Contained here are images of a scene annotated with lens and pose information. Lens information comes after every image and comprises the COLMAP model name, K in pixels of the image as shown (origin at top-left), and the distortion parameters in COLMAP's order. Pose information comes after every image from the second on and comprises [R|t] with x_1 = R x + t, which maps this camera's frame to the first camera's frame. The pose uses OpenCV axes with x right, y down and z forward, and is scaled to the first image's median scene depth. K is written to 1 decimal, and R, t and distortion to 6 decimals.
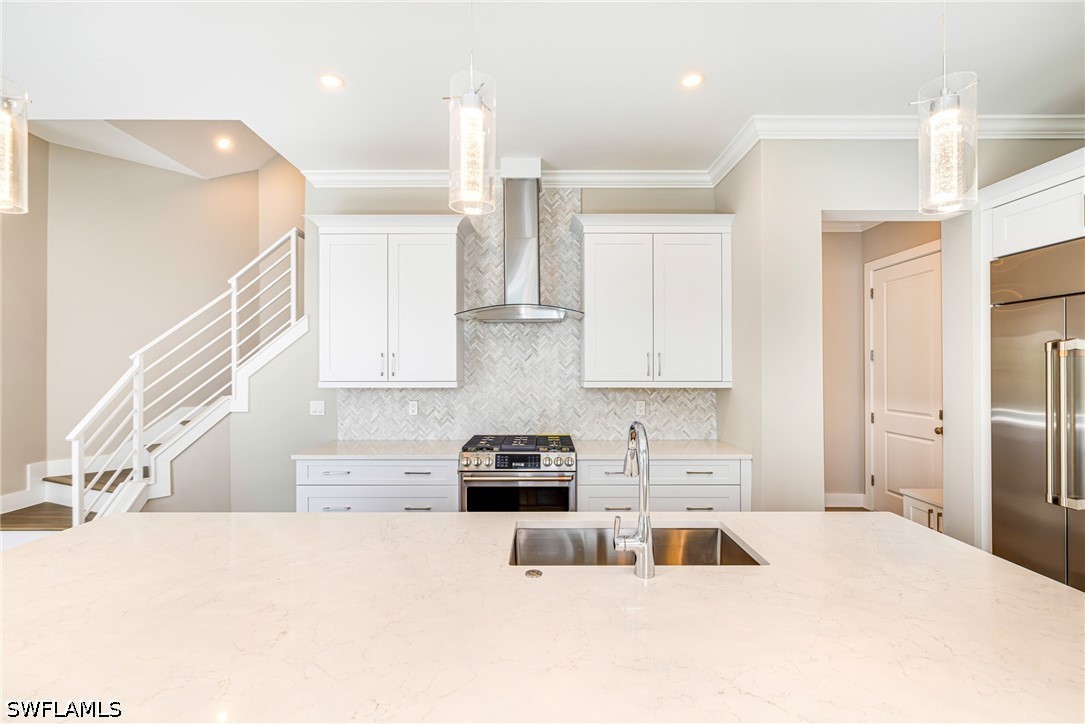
lens RADIAL K [[471.0, 0, 545.1], [0, 471.0, 366.2], [0, 0, 1]] dist [0.002519, -0.000549]
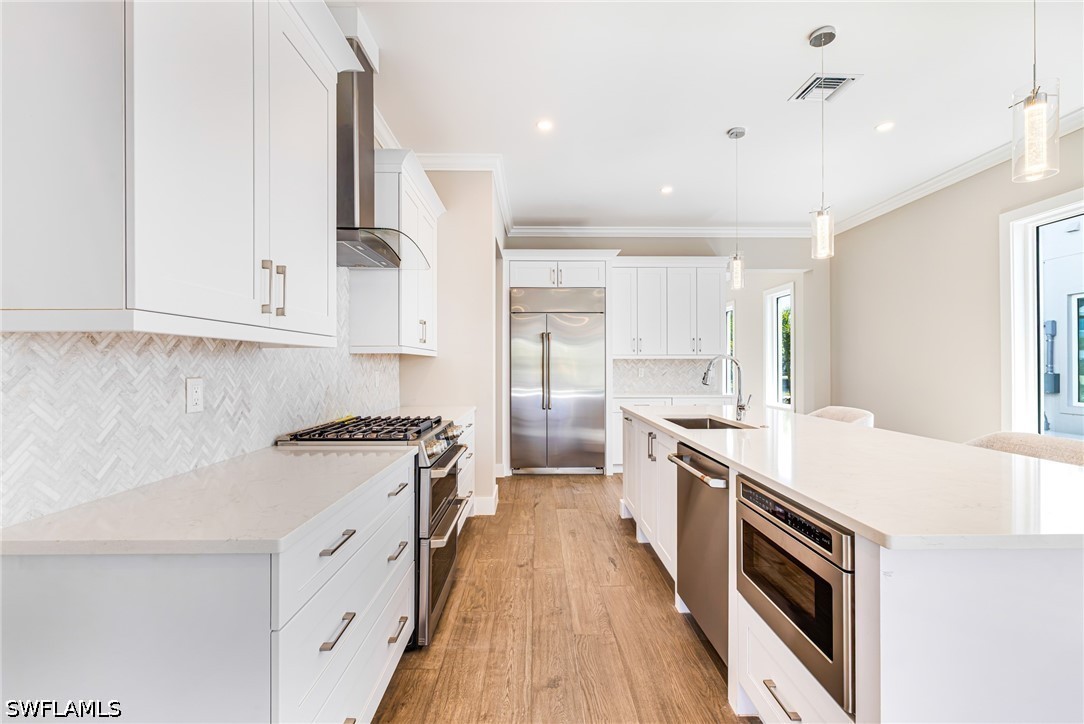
lens RADIAL K [[470.5, 0, 544.0], [0, 470.5, 364.4], [0, 0, 1]] dist [0.002519, -0.000549]
pose [[-0.014919, 0.000462, 0.999889, -0.708990], [-0.003769, 0.999993, -0.000518, 0.059814], [-0.999882, -0.003776, -0.014917, 0.689435]]
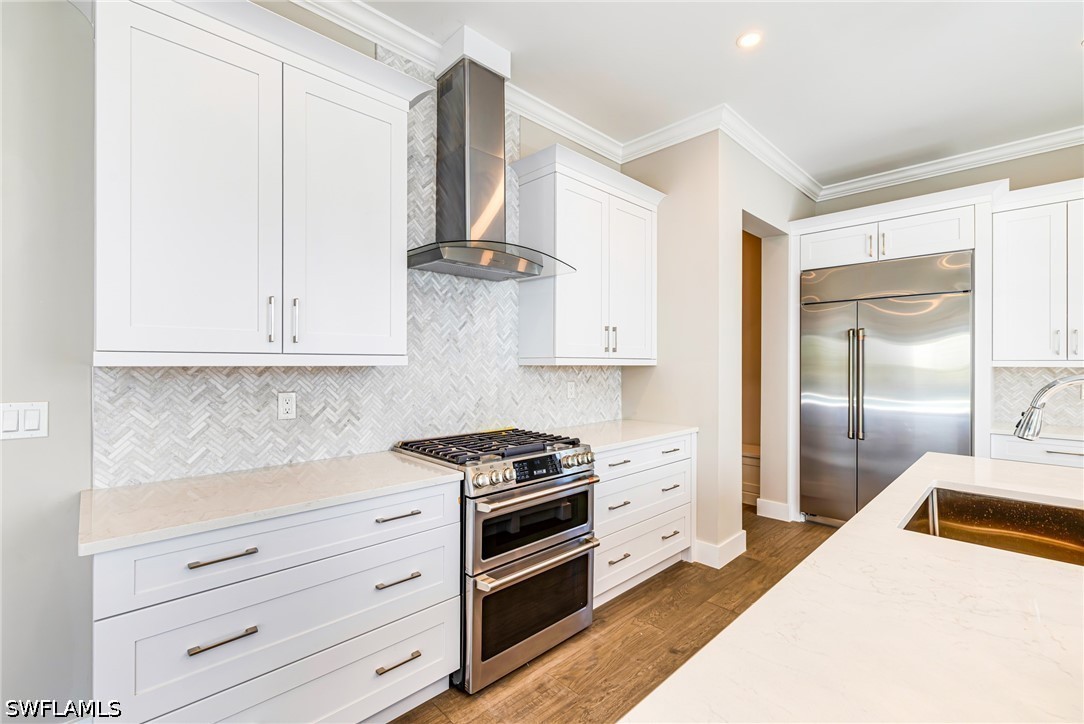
lens RADIAL K [[470.5, 0, 543.4], [0, 470.5, 362.1], [0, 0, 1]] dist [0.002519, -0.000549]
pose [[0.720685, 0.003319, 0.693254, -0.442991], [-0.006945, 0.999973, 0.002432, 0.034736], [-0.693228, -0.006567, 0.720689, 0.401303]]
